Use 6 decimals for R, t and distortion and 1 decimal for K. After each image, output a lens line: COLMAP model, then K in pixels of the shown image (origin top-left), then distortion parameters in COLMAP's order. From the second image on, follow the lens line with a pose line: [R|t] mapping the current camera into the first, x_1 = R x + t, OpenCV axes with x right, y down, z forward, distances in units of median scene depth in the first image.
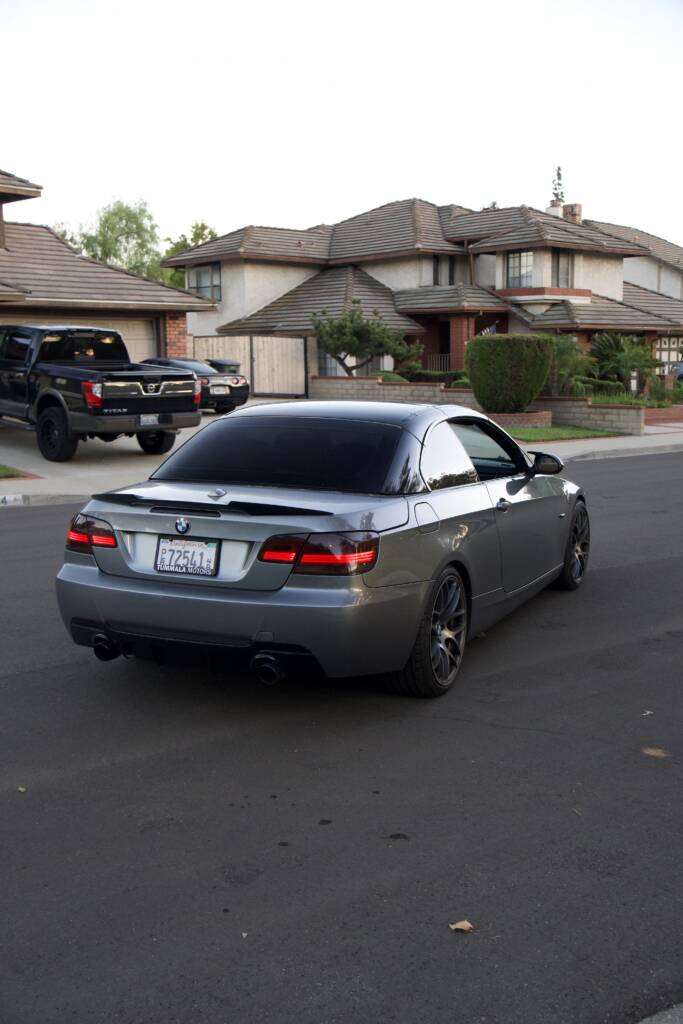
lens RADIAL K [[1168.4, 0, 342.7], [0, 1168.4, 516.4], [0, 0, 1]] dist [0.052597, 0.000000]
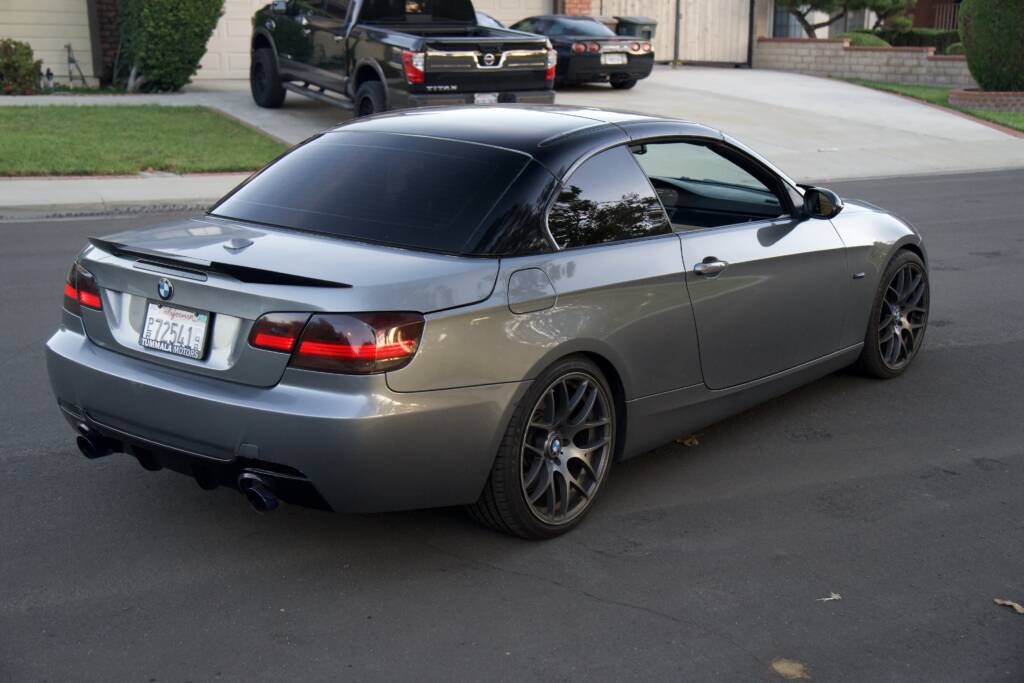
lens RADIAL K [[1419.7, 0, 511.9], [0, 1419.7, 344.3], [0, 0, 1]] dist [0.231777, 0.000000]
pose [[0.970362, 0.064319, -0.232938, 0.196122], [-0.041441, 0.993940, 0.101815, -0.040127], [0.238075, -0.089144, 0.967147, 0.122091]]
